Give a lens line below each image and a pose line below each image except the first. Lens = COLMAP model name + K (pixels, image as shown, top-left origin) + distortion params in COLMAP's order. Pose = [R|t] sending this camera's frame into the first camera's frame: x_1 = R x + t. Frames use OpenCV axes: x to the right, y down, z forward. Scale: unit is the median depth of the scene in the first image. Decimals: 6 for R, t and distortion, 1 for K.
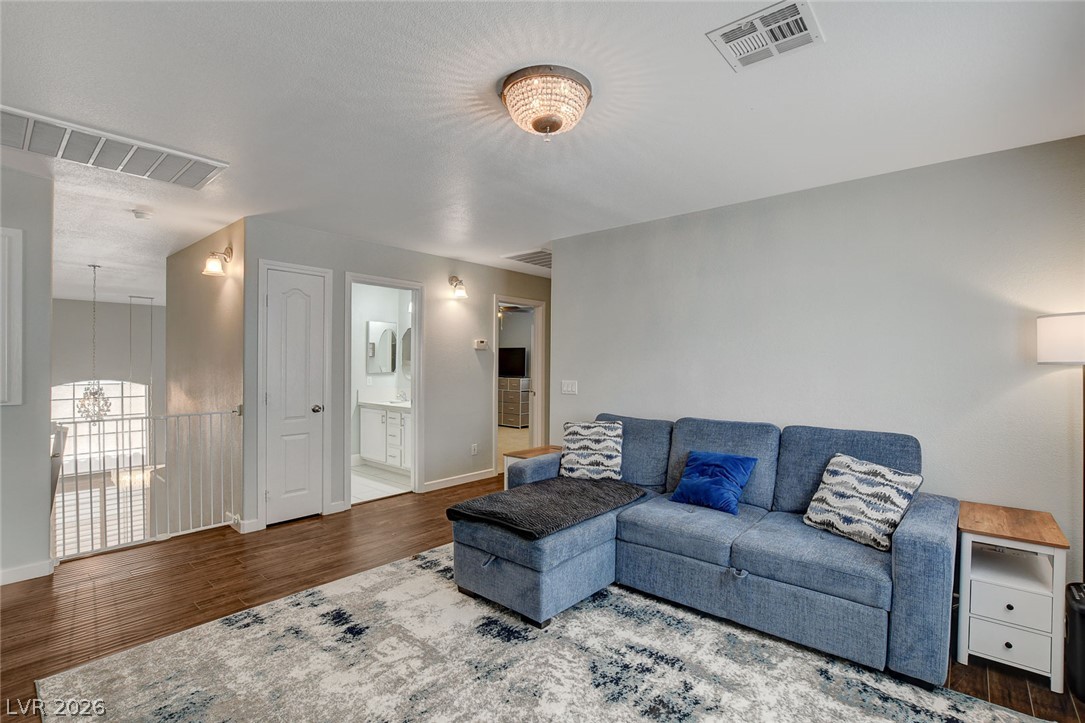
lens RADIAL K [[493.5, 0, 540.5], [0, 493.5, 365.7], [0, 0, 1]] dist [-0.023383, -0.000050]
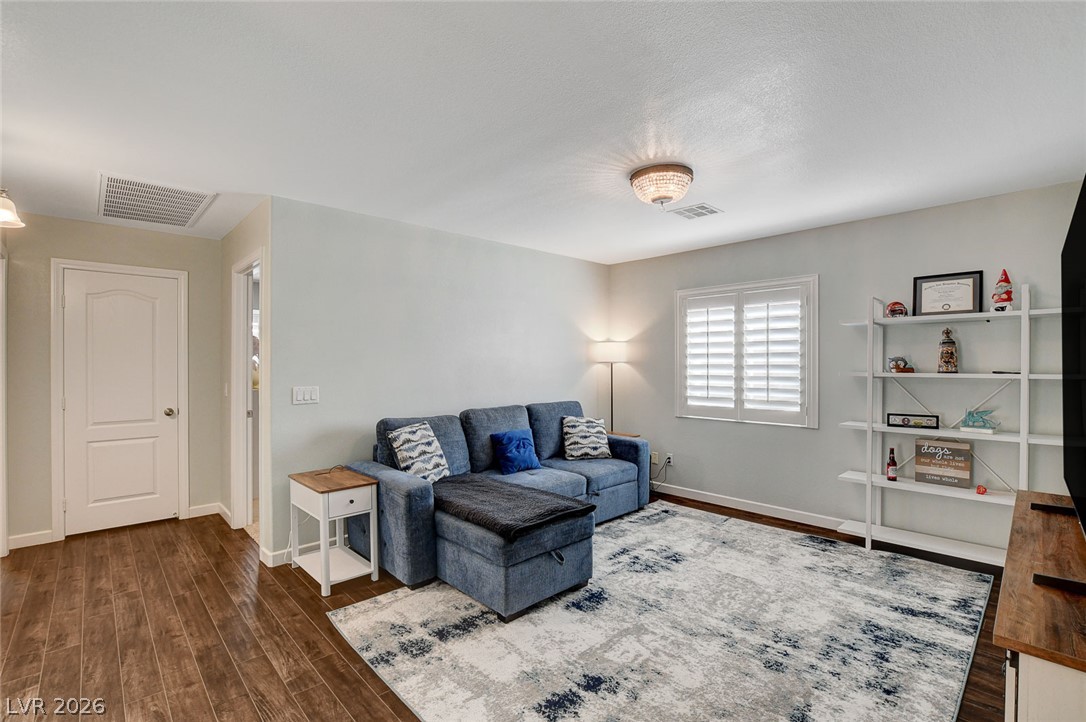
lens RADIAL K [[493.9, 0, 541.0], [0, 493.9, 365.2], [0, 0, 1]] dist [-0.023383, -0.000050]
pose [[0.104413, -0.011399, 0.994469, -1.233925], [0.004491, 0.999930, 0.010990, -0.017334], [-0.994524, 0.003319, 0.104457, 1.007500]]
